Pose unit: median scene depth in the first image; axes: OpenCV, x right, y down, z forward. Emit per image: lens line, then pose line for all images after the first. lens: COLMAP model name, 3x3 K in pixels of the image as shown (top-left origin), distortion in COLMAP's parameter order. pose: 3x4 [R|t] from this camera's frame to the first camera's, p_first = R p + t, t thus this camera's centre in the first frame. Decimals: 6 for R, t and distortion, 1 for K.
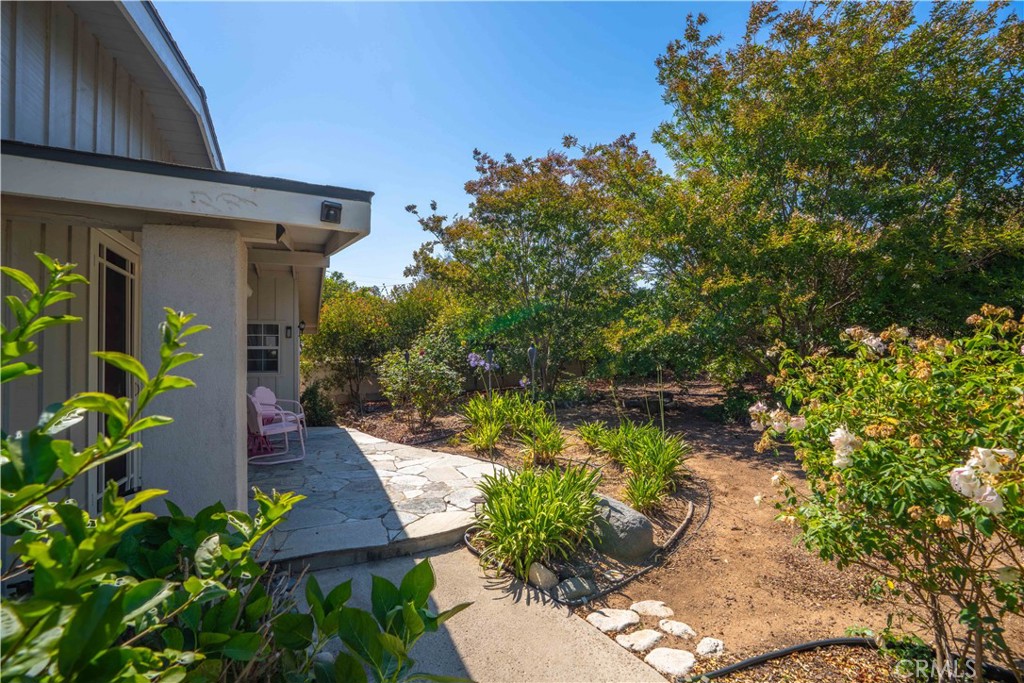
lens RADIAL K [[478.9, 0, 512.0], [0, 478.9, 341.5], [0, 0, 1]] dist [-0.071530, 0.028190]
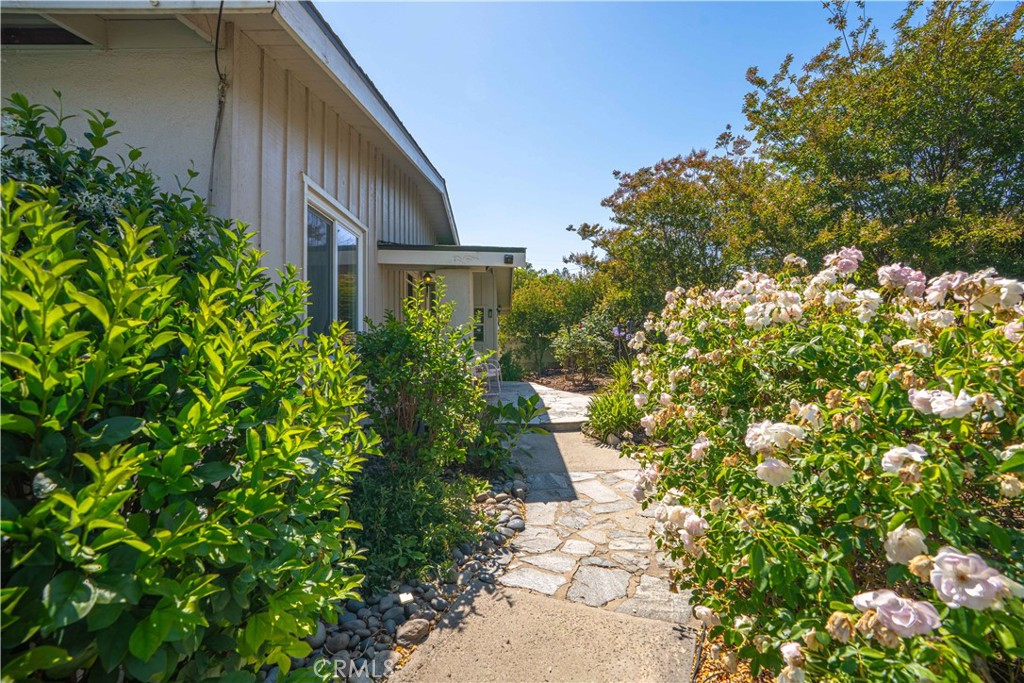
lens RADIAL K [[478.9, 0, 512.0], [0, 478.9, 341.5], [0, 0, 1]] dist [-0.071530, 0.028190]
pose [[0.923063, 0.009438, -0.384533, 0.148417], [0.007049, 0.999116, 0.041443, 0.006061], [0.384585, -0.040965, 0.922180, -0.322158]]
